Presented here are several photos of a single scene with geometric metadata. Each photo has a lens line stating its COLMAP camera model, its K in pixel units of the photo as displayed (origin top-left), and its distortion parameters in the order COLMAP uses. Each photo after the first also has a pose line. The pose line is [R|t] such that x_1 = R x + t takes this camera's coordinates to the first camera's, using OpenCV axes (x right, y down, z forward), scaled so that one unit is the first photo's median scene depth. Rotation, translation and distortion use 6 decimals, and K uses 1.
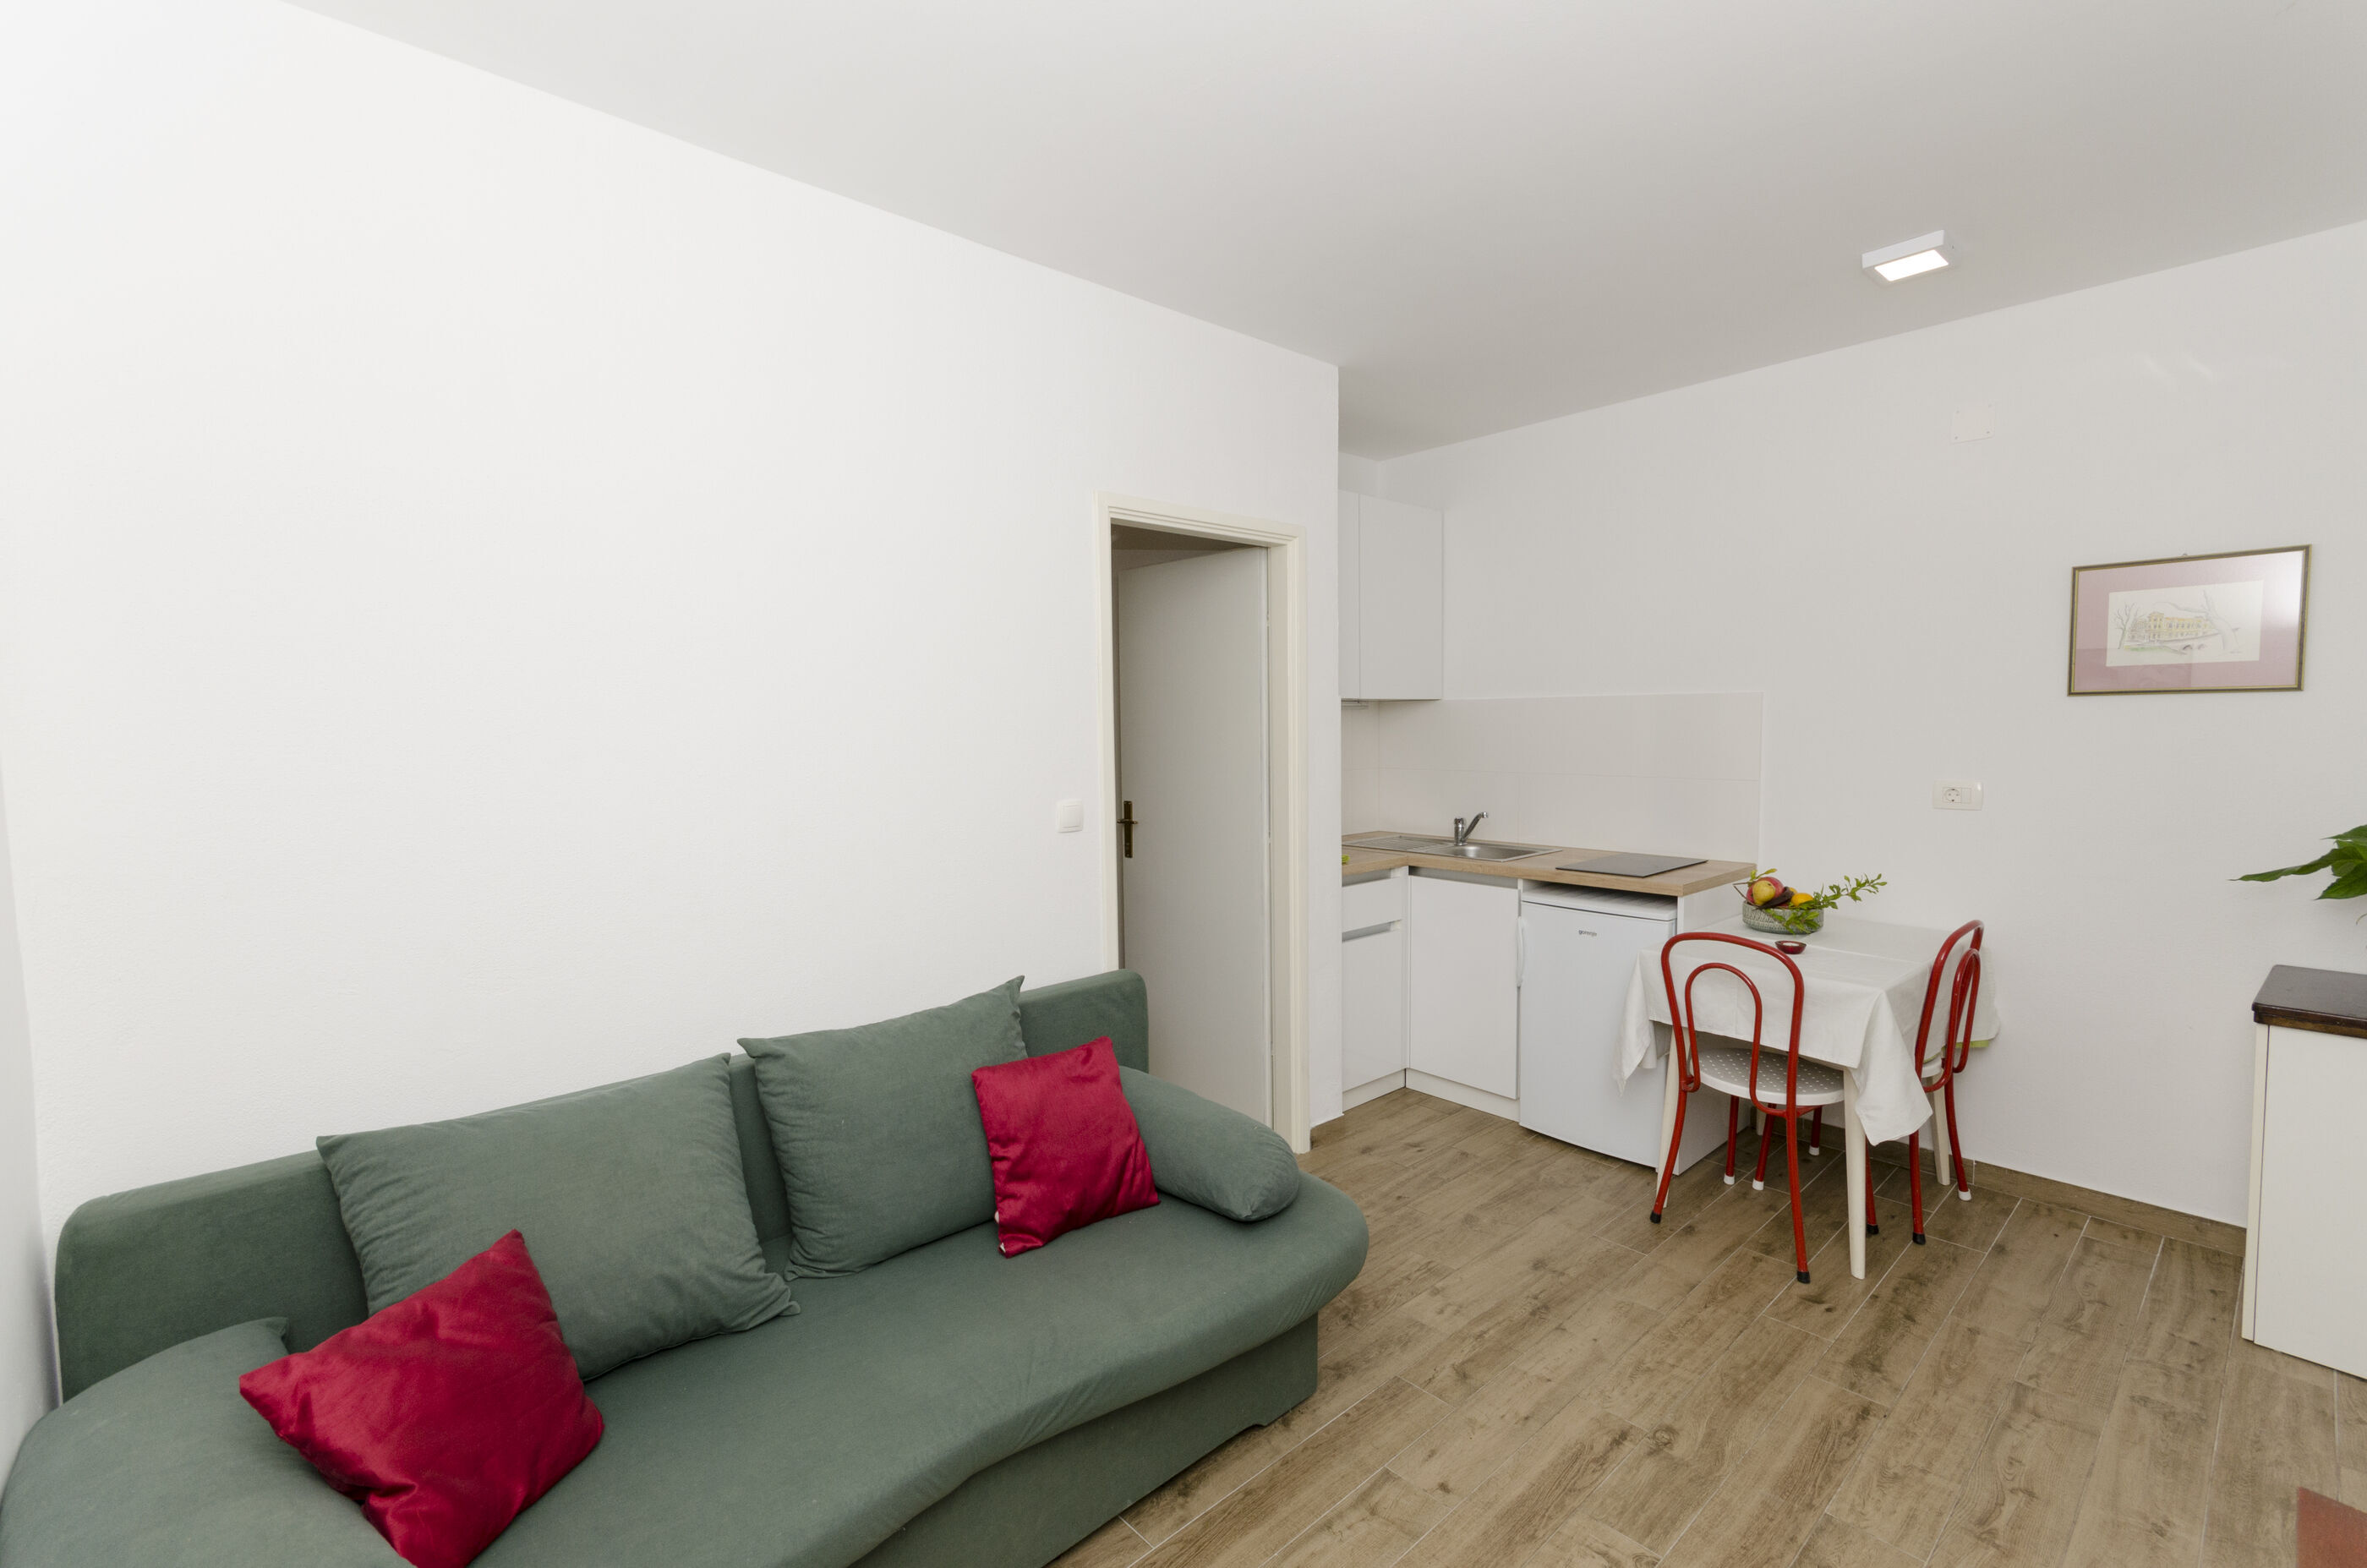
lens RADIAL K [[1015.7, 0, 1183.3], [0, 1015.7, 793.6], [0, 0, 1]] dist [0.001885, 0.000211]
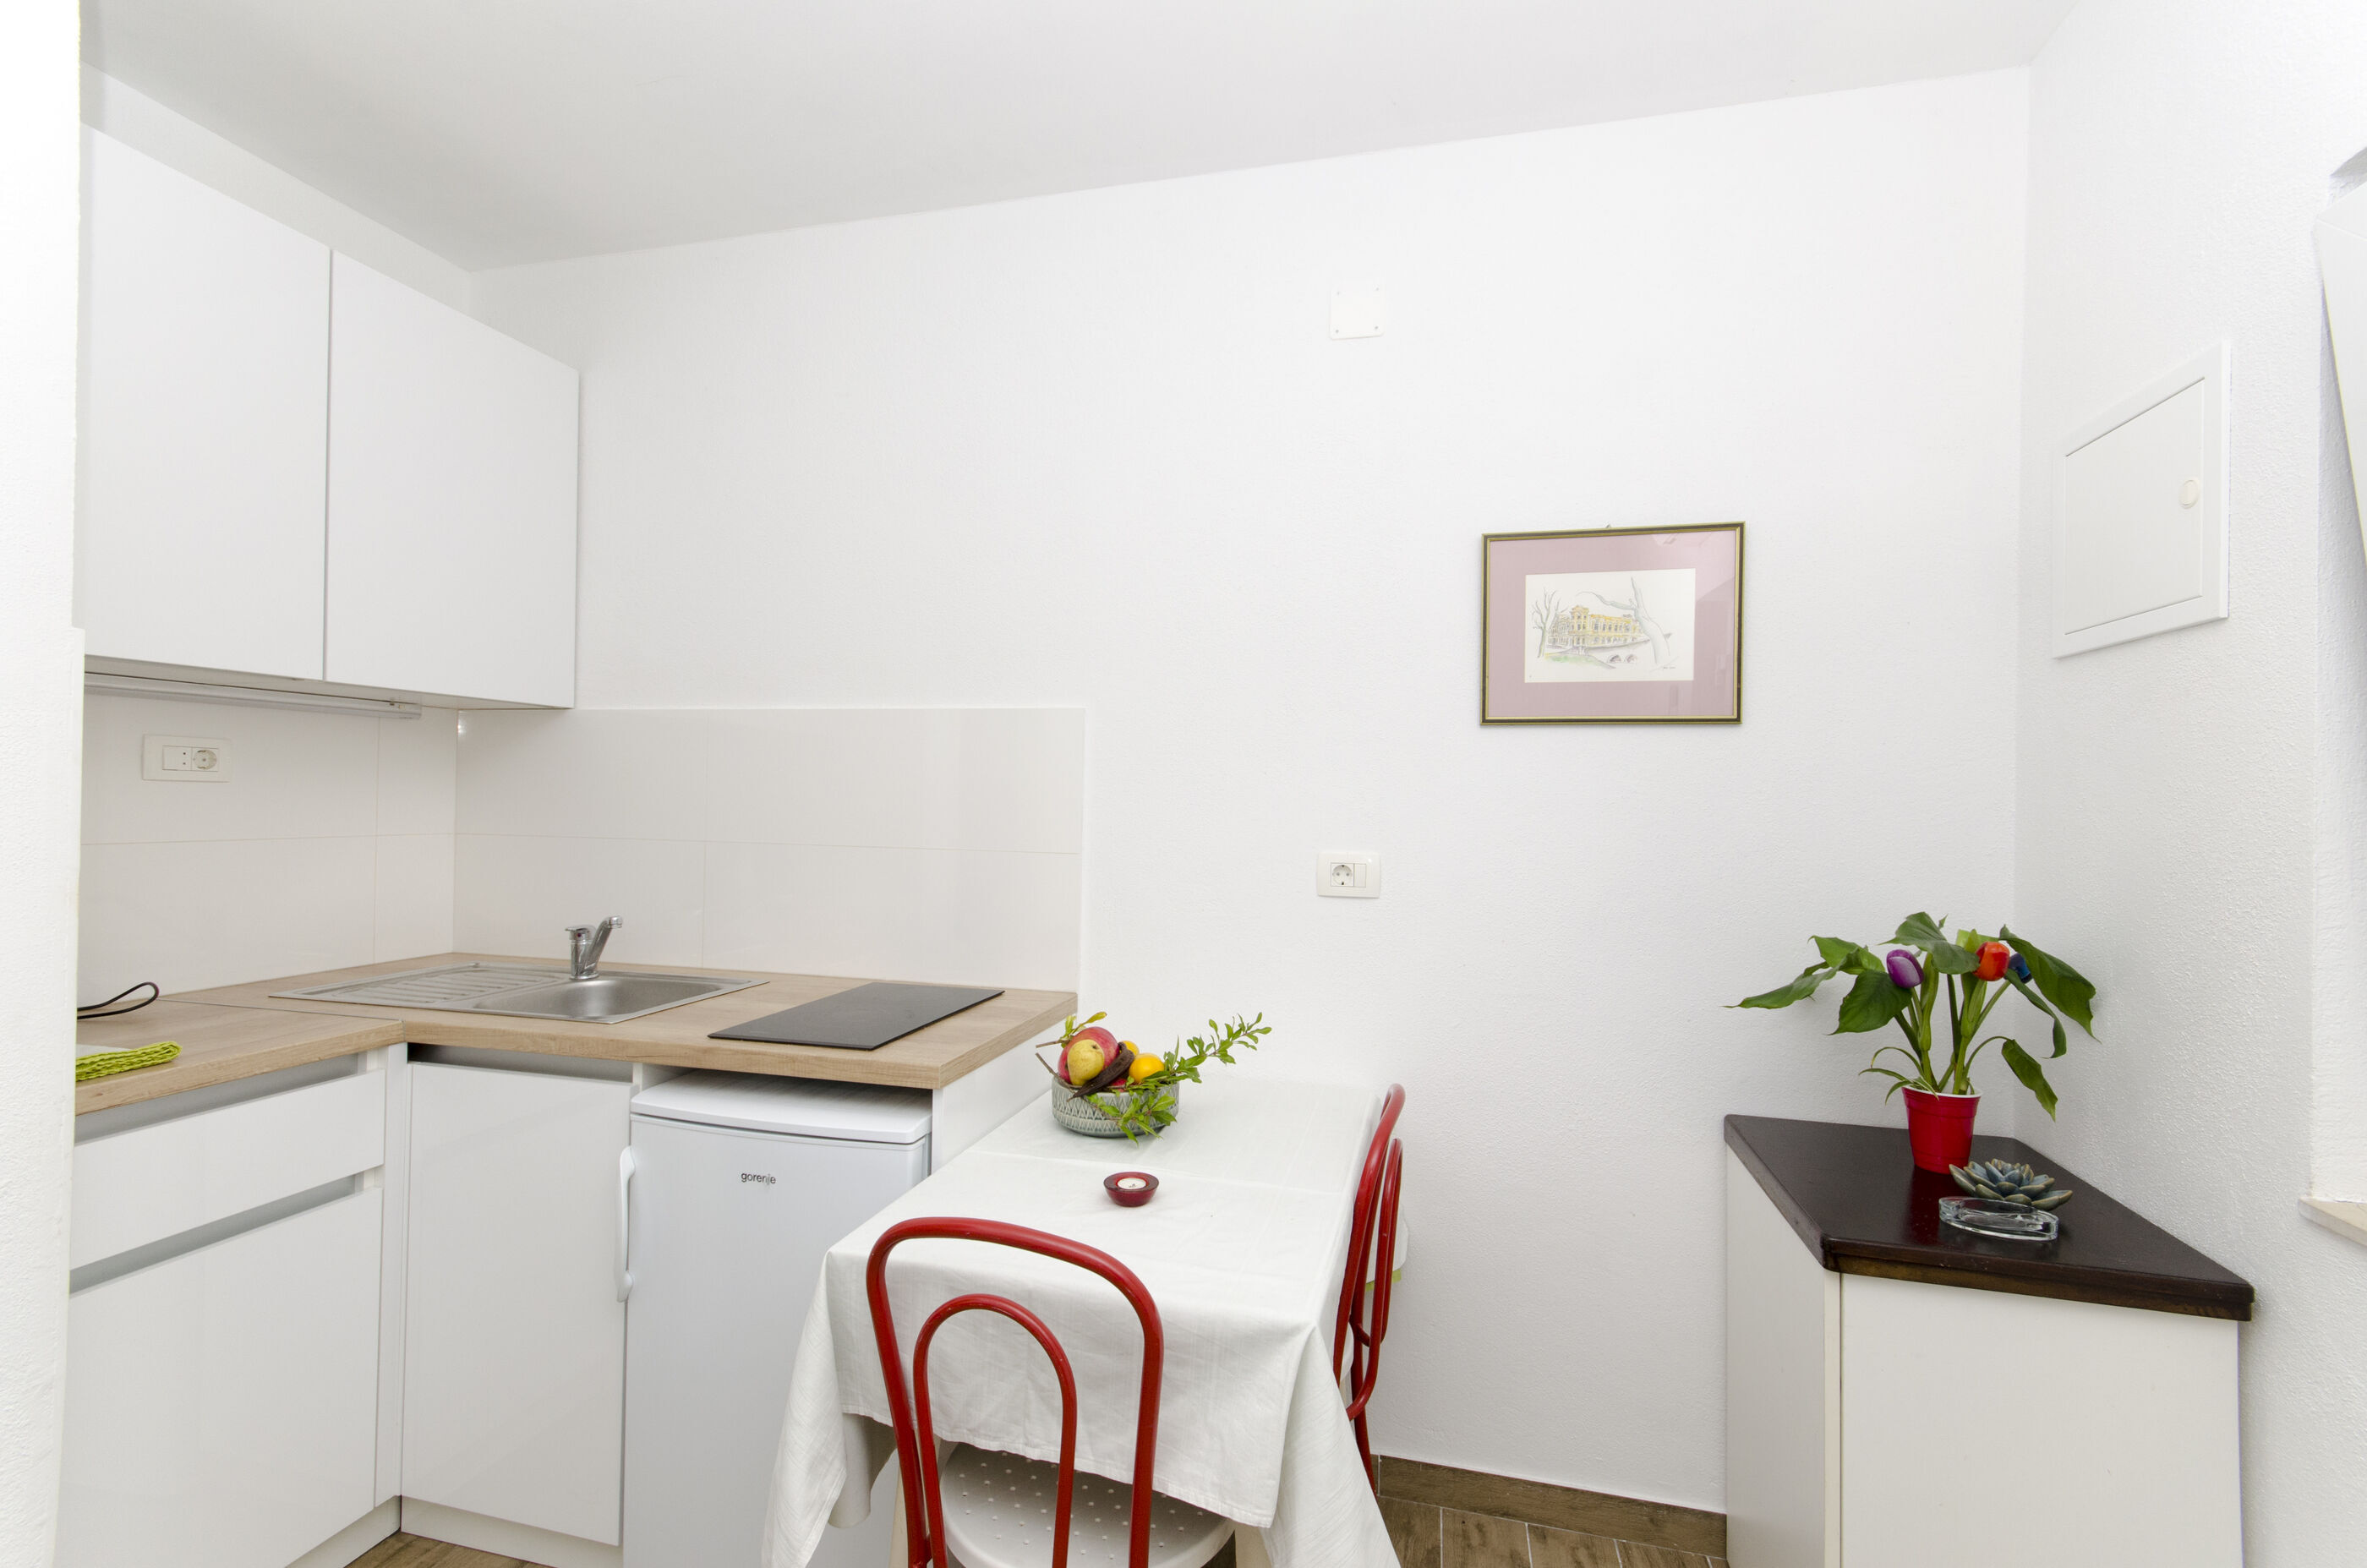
lens RADIAL K [[1015.7, 0, 1183.3], [0, 1015.7, 793.6], [0, 0, 1]] dist [0.001885, 0.000211]
pose [[0.824155, 0.031771, 0.565472, 0.315493], [0.011385, 0.997294, -0.072626, -0.004345], [-0.566249, 0.066293, 0.821564, 0.537464]]
